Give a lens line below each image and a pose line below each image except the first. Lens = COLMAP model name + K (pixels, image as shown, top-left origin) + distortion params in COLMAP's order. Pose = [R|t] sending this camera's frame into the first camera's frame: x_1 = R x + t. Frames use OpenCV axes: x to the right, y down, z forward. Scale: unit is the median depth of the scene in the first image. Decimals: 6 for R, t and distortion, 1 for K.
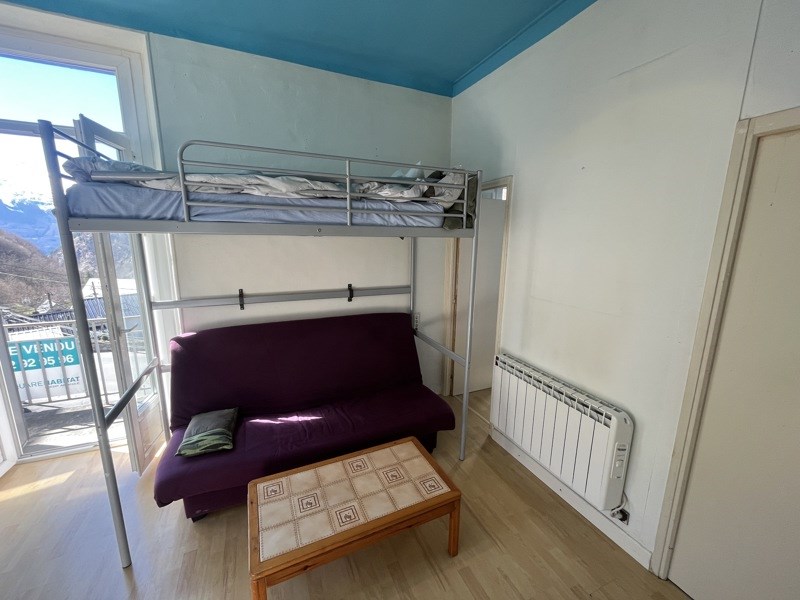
lens RADIAL K [[320.7, 0, 398.3], [0, 320.7, 301.1], [0, 0, 1]] dist [-0.001325, -0.000807]
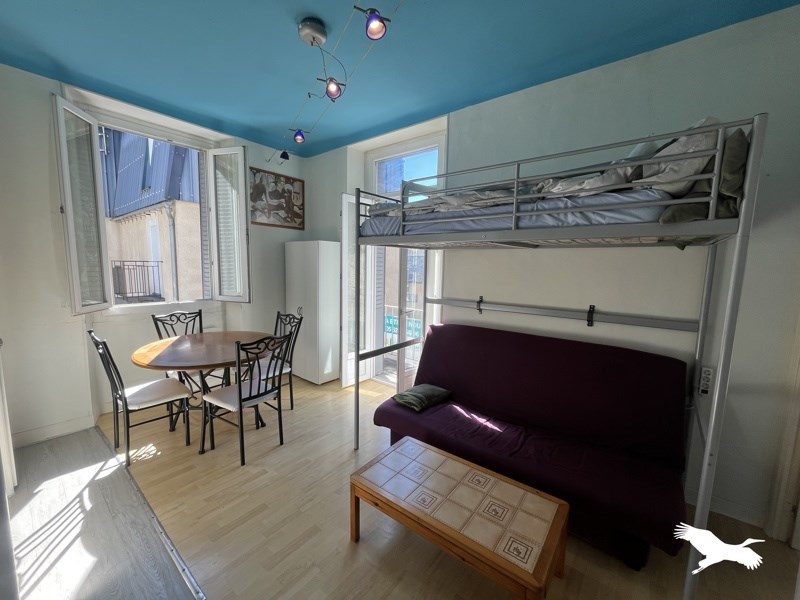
lens RADIAL K [[320.7, 0, 396.5], [0, 320.7, 300.9], [0, 0, 1]] dist [-0.001325, -0.000807]
pose [[0.458692, 0.100710, -0.882870, 0.525928], [-0.184165, 0.982758, 0.016422, 0.023040], [0.869302, 0.155061, 0.469330, 0.256714]]
